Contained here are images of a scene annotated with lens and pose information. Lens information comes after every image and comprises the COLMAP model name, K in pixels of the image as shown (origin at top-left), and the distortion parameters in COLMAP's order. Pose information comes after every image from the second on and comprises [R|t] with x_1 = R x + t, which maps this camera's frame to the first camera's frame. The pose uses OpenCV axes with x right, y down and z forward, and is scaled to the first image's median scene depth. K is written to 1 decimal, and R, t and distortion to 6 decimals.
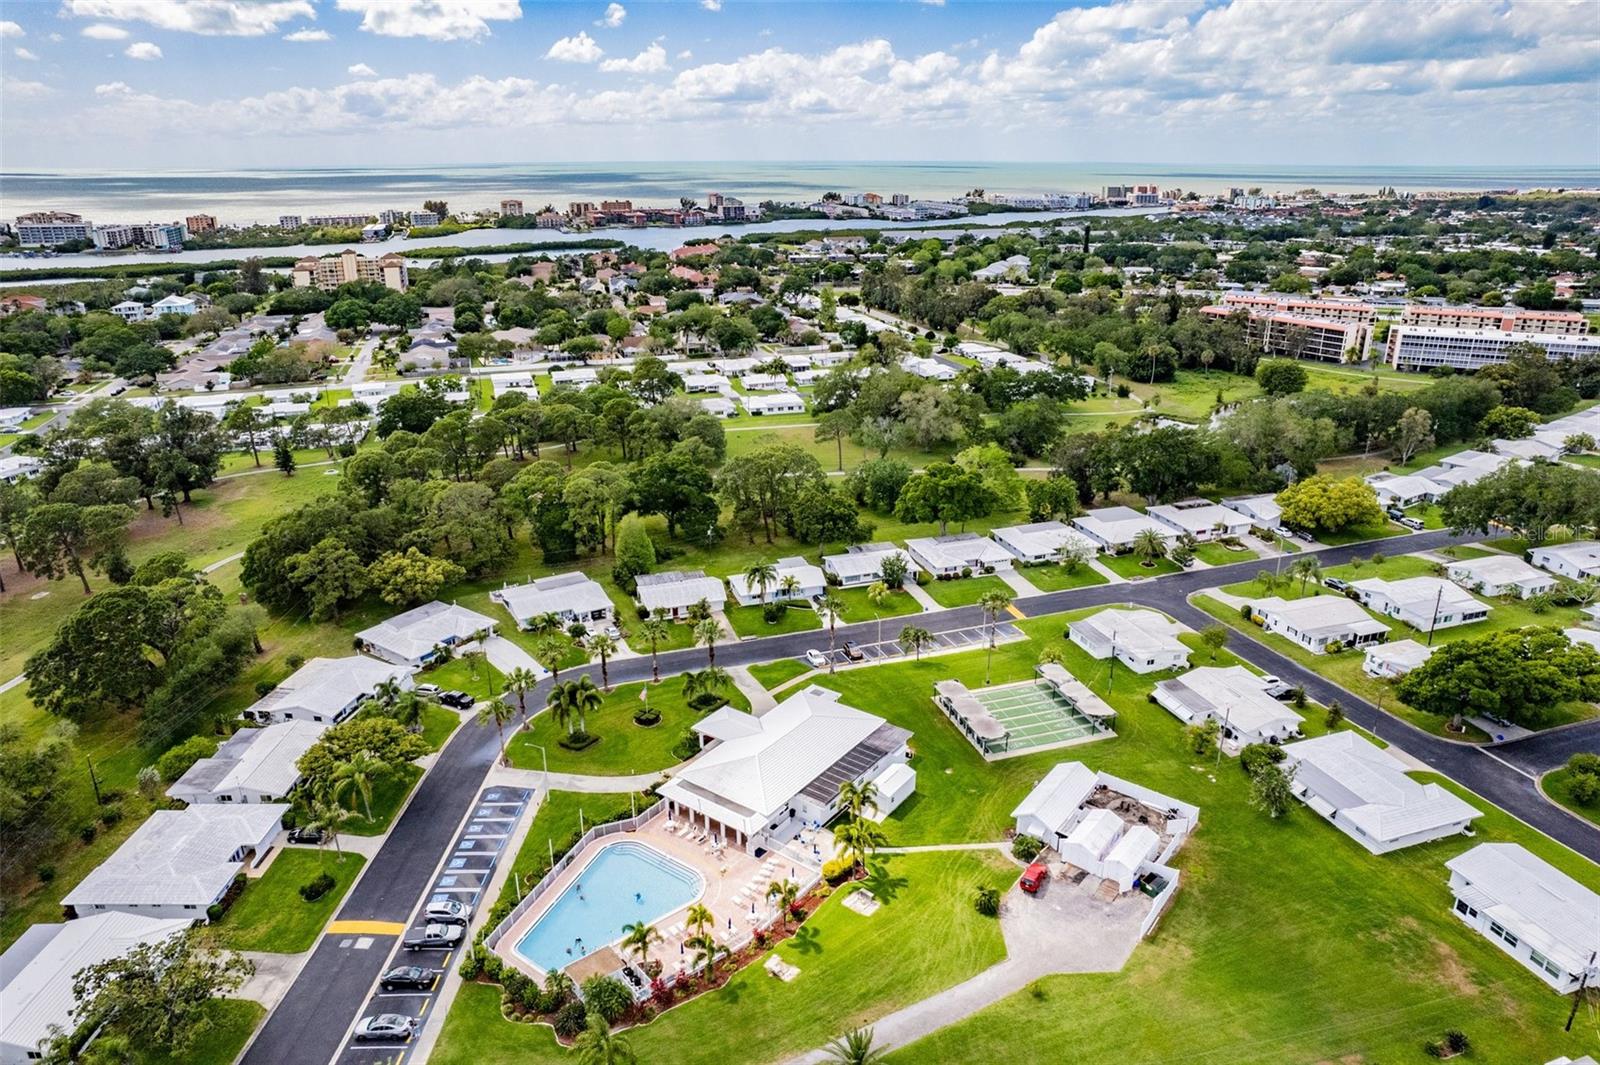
lens RADIAL K [[1012.5, 0, 810.7], [0, 1012.5, 528.9], [0, 0, 1]] dist [-0.075439, 0.064858]
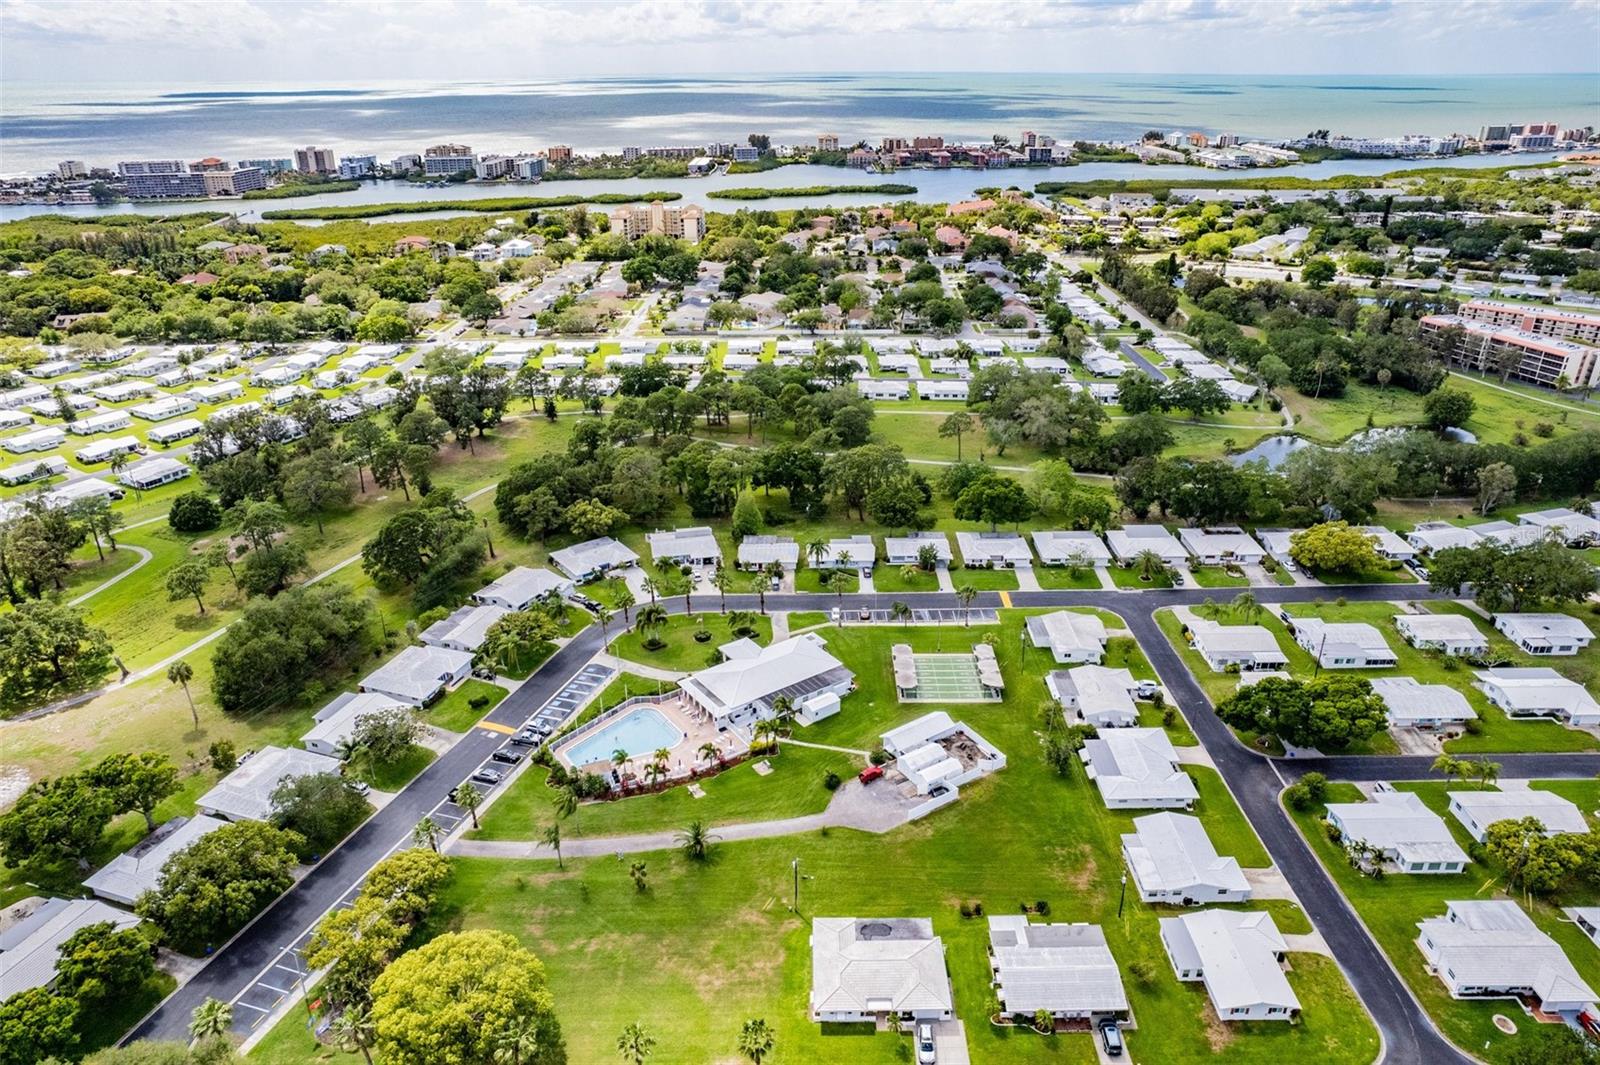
lens RADIAL K [[1012.5, 0, 810.7], [0, 1012.5, 528.9], [0, 0, 1]] dist [-0.075439, 0.064858]
pose [[0.950988, 0.125854, -0.282459, 0.292554], [-0.105100, 0.990602, 0.087527, -0.089883], [0.290820, -0.053551, 0.955278, -0.286134]]
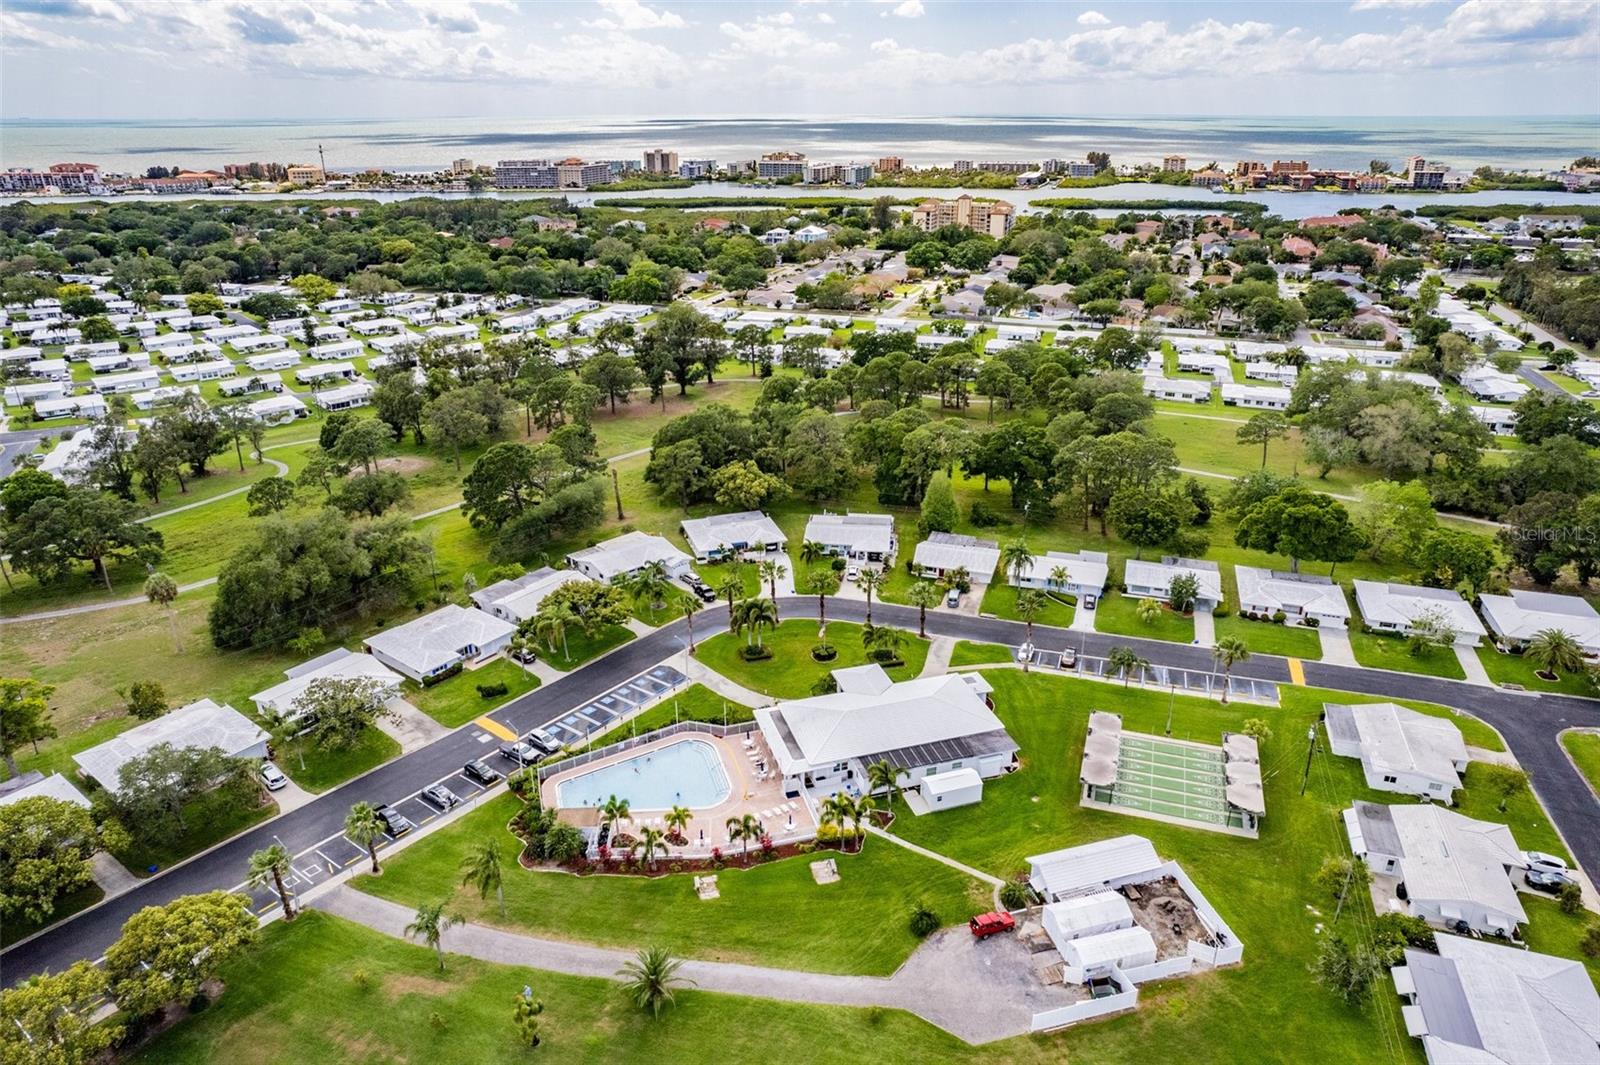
lens RADIAL K [[1012.5, 0, 810.7], [0, 1012.5, 528.9], [0, 0, 1]] dist [-0.075439, 0.064858]
pose [[0.804033, 0.228809, -0.548797, 0.280430], [-0.204902, 0.973079, 0.105507, -0.037512], [0.558164, 0.027619, 0.829271, 0.074542]]
